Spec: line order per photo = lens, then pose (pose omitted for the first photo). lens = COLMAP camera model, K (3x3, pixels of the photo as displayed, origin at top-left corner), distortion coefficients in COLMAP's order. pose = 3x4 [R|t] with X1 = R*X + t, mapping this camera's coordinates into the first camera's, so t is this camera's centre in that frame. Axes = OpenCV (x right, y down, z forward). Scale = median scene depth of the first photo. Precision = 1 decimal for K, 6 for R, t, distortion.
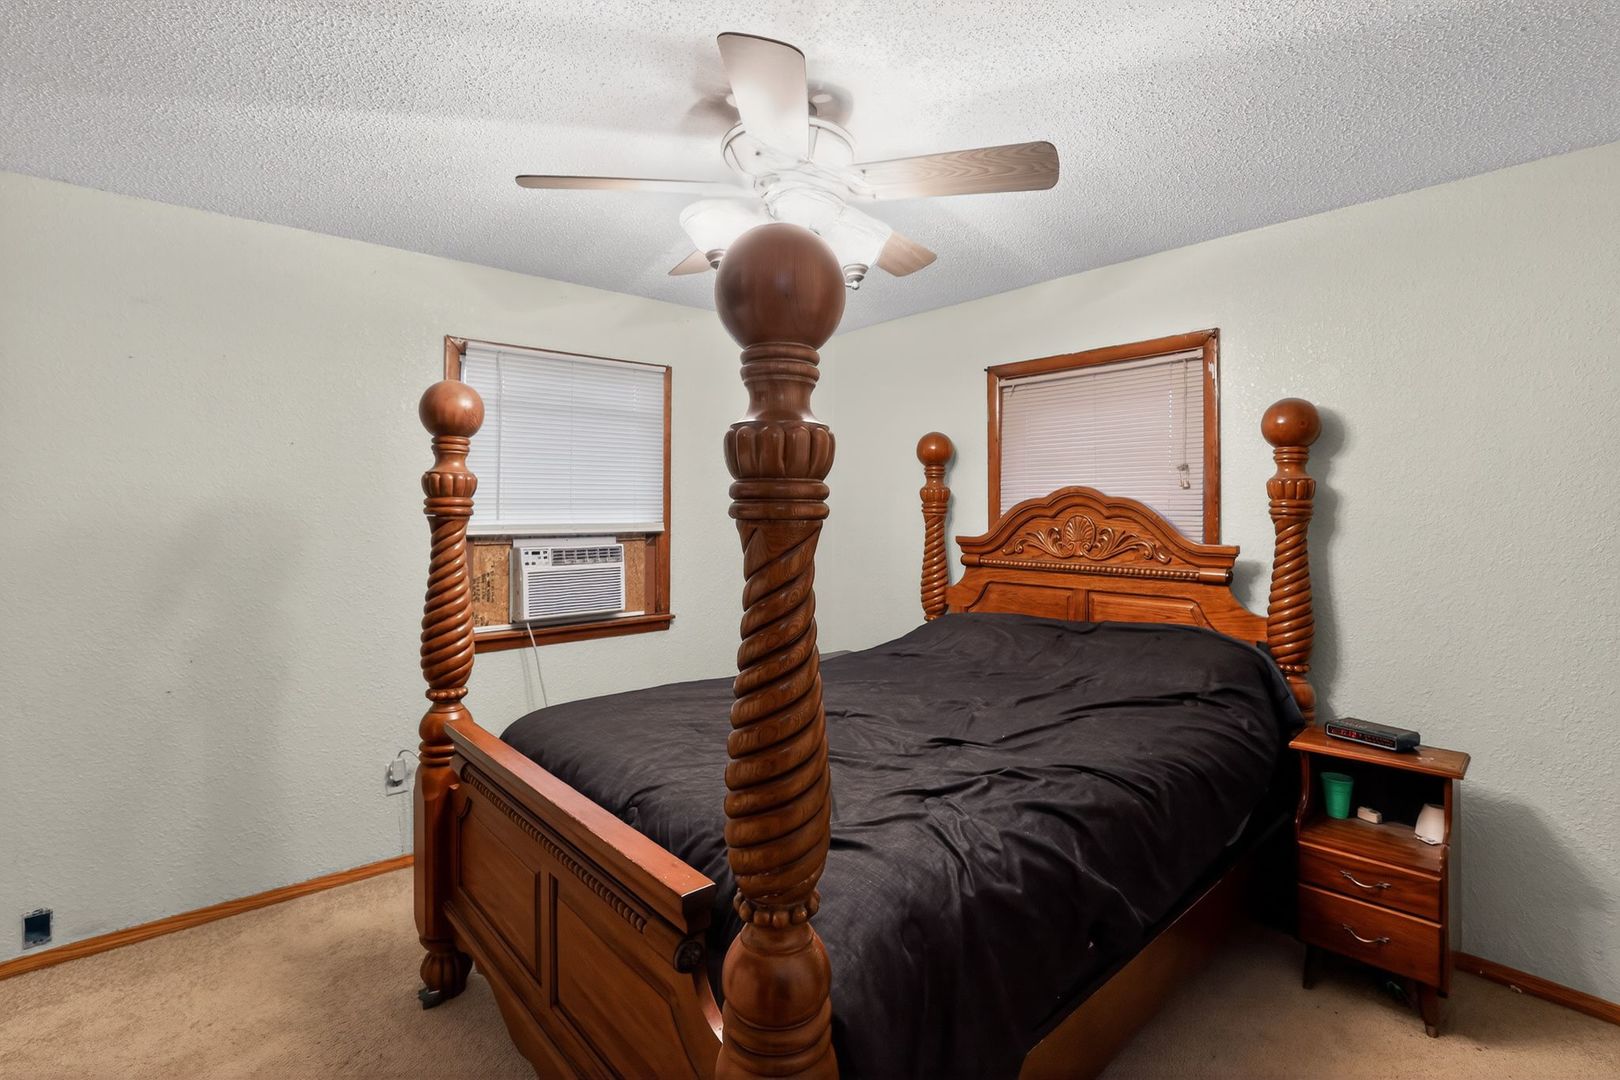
lens RADIAL K [[750.5, 0, 810.2], [0, 750.5, 516.2], [0, 0, 1]] dist [-0.017600, 0.000701]
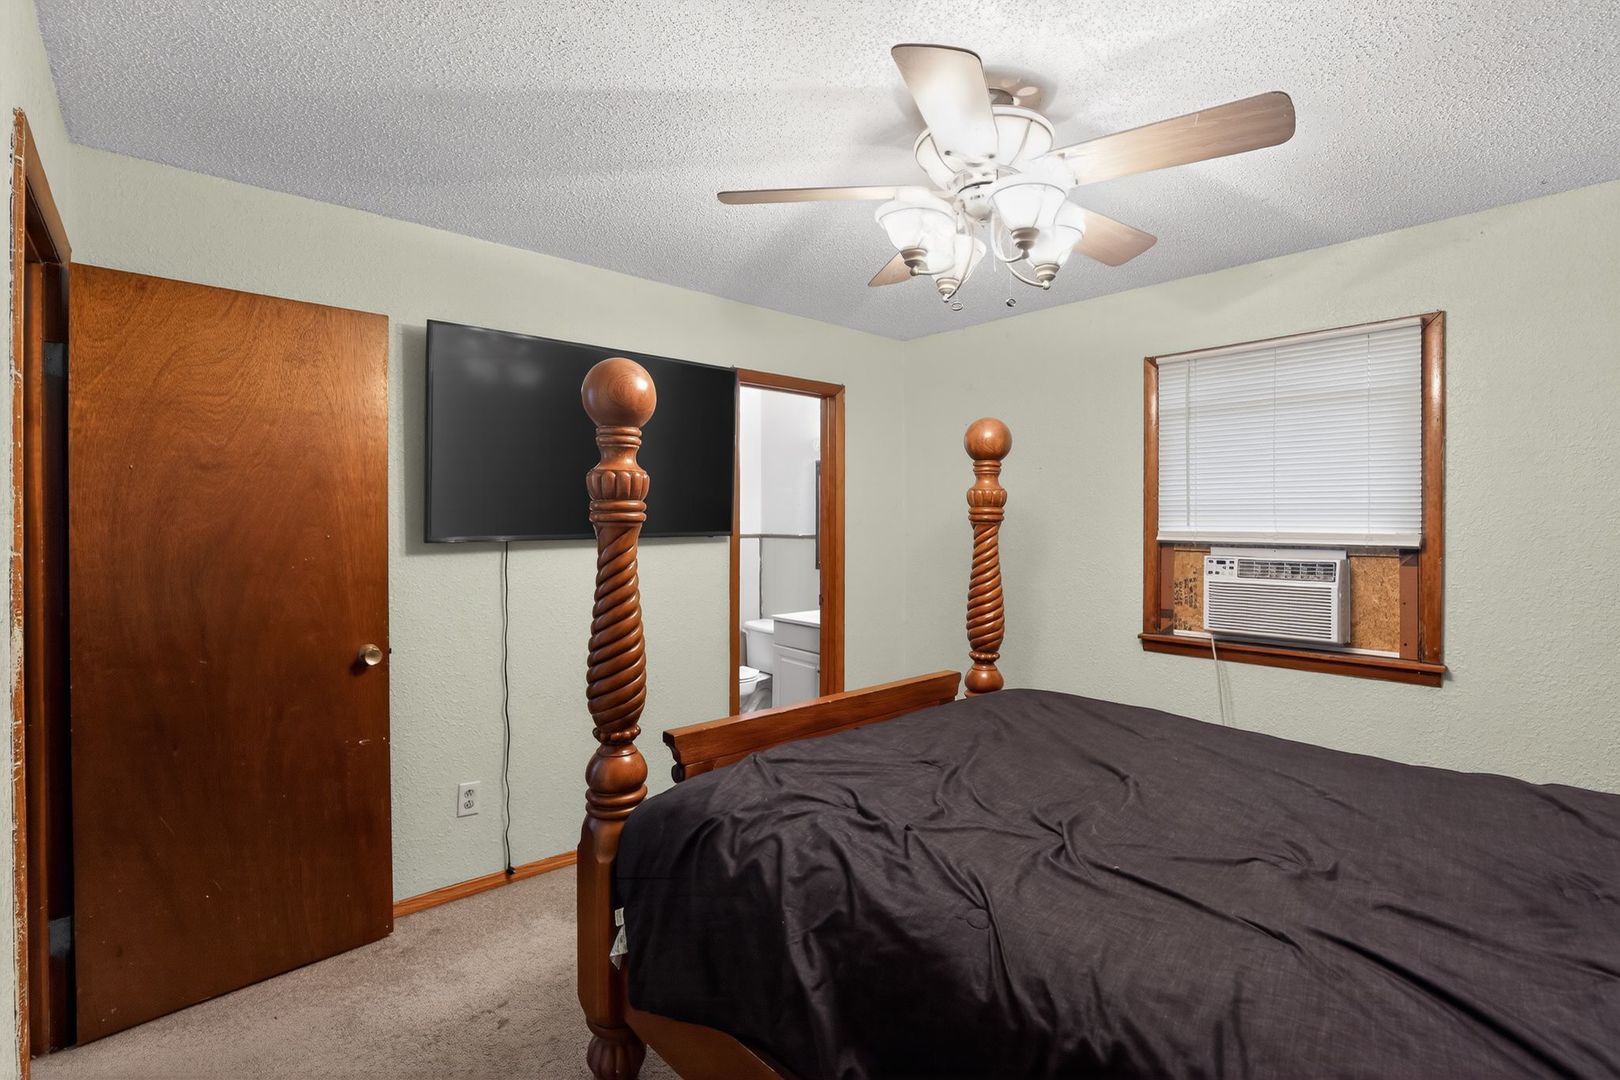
lens RADIAL K [[750.5, 0, 810.2], [0, 750.5, 516.2], [0, 0, 1]] dist [-0.017600, 0.000701]
pose [[-0.015388, -0.005351, -0.999867, 0.589197], [-0.008503, 0.999950, -0.005221, 0.000043], [0.999845, 0.008421, -0.015433, 0.489173]]
